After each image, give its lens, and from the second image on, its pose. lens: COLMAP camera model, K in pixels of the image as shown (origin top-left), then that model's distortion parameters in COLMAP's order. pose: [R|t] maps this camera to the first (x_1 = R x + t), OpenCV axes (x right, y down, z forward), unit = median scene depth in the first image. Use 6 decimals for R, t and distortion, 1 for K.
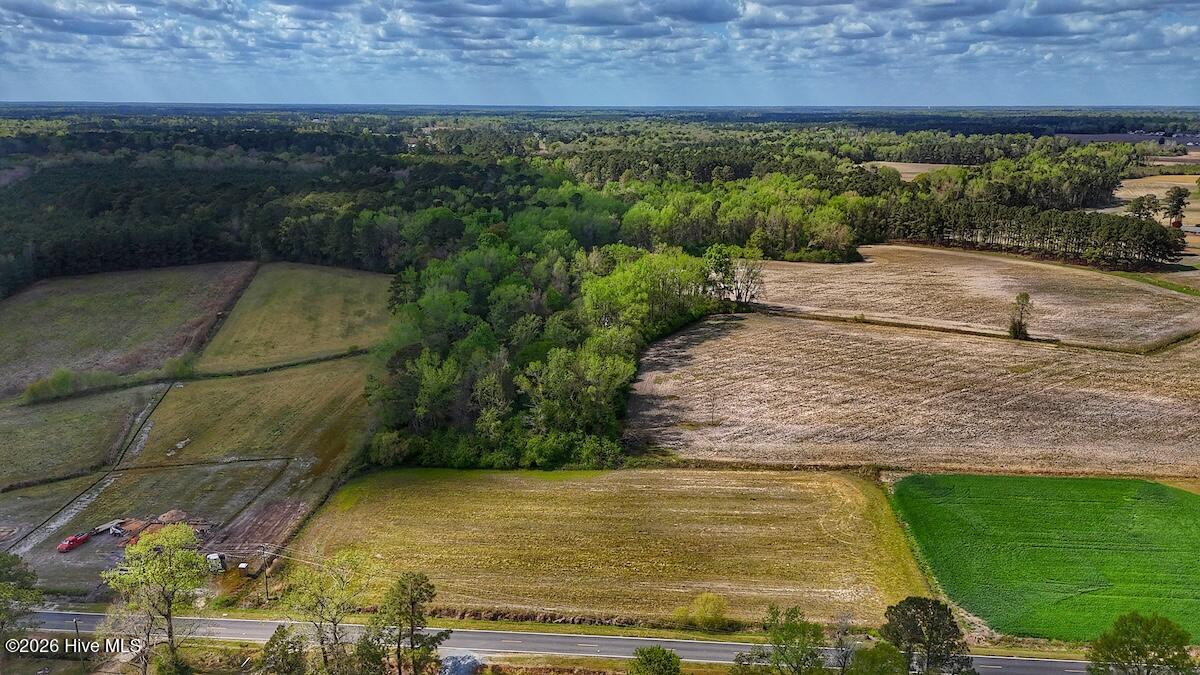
lens RADIAL K [[884.5, 0, 600.0], [0, 884.5, 337.5], [0, 0, 1]] dist [0.070240, -0.072104]
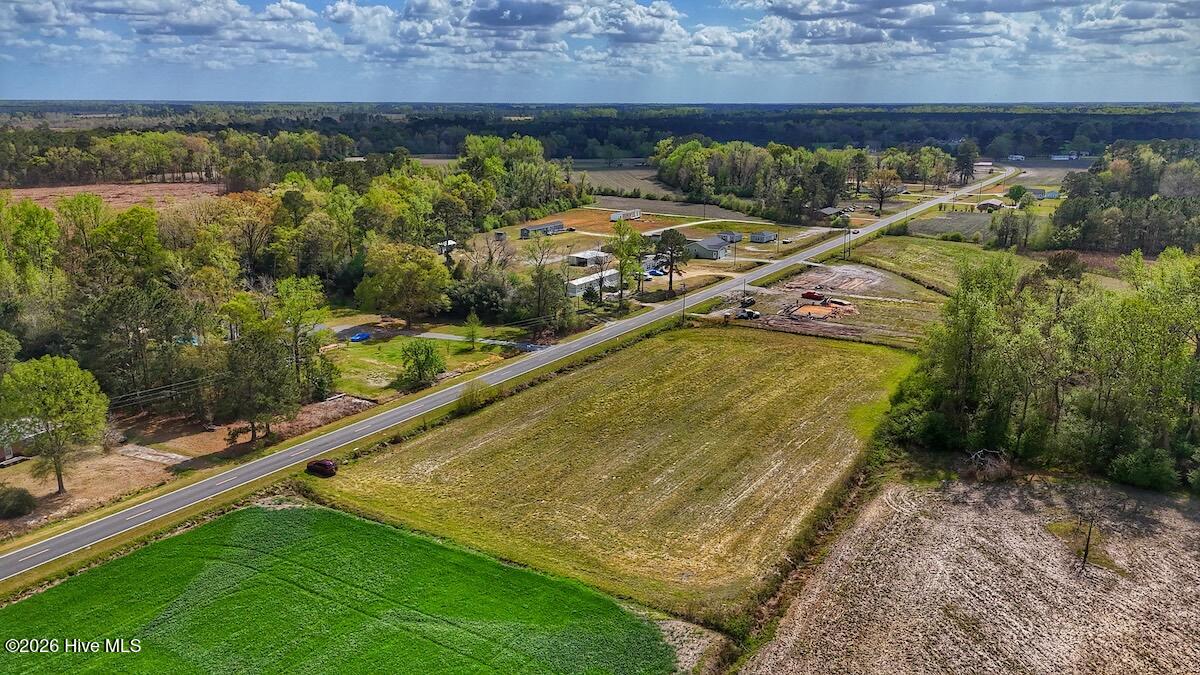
lens RADIAL K [[884.5, 0, 600.0], [0, 884.5, 337.5], [0, 0, 1]] dist [0.070240, -0.072104]
pose [[-0.446122, 0.224246, -0.866423, 0.402466], [-0.233003, 0.905614, 0.354363, -0.065501], [0.864109, 0.359968, -0.351764, 0.631632]]
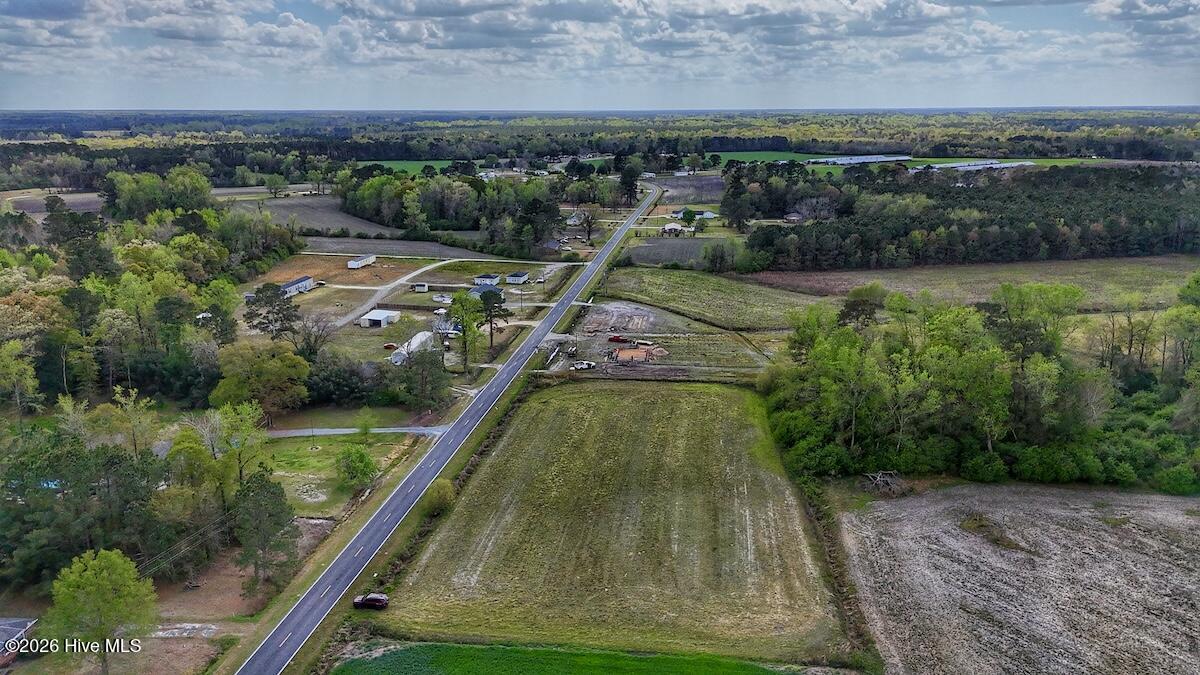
lens RADIAL K [[884.5, 0, 600.0], [0, 884.5, 337.5], [0, 0, 1]] dist [0.070240, -0.072104]
pose [[-0.033354, 0.246326, -0.968613, 0.473308], [-0.253386, 0.935404, 0.246606, -0.076809], [0.966790, 0.253658, 0.031216, 0.475298]]
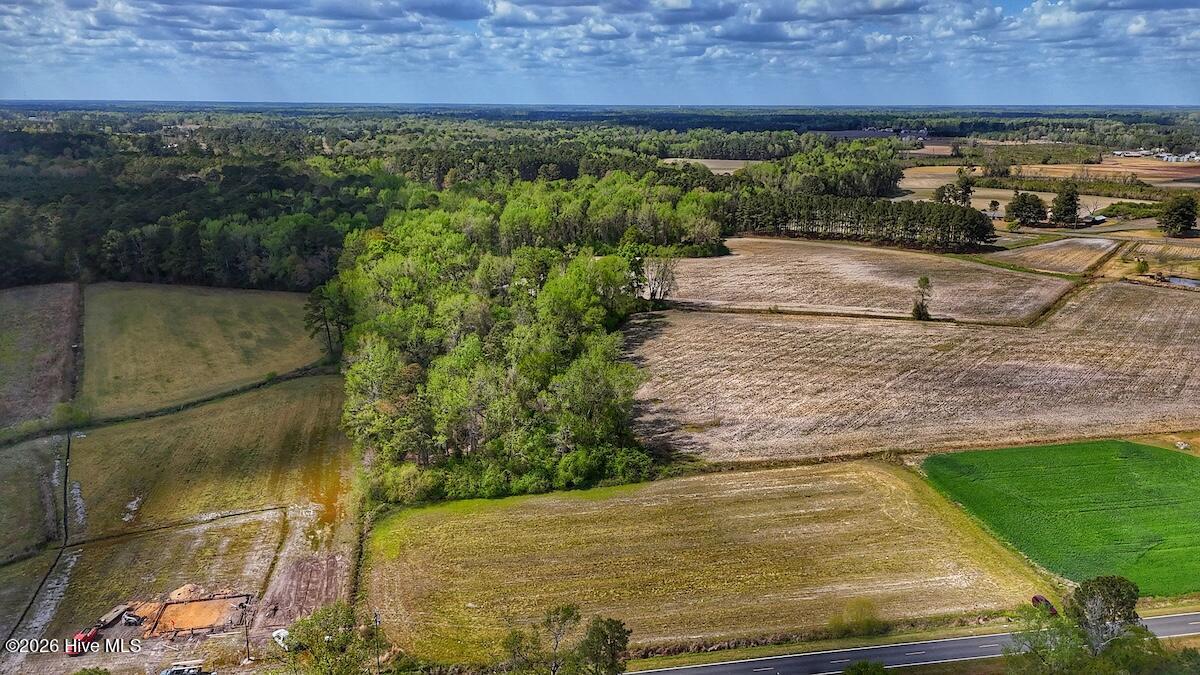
lens RADIAL K [[884.5, 0, 600.0], [0, 884.5, 337.5], [0, 0, 1]] dist [0.070240, -0.072104]
pose [[0.966152, -0.065424, 0.249538, -0.164955], [0.064837, 0.997840, 0.010582, -0.012723], [-0.249691, 0.005955, 0.968307, 0.047916]]
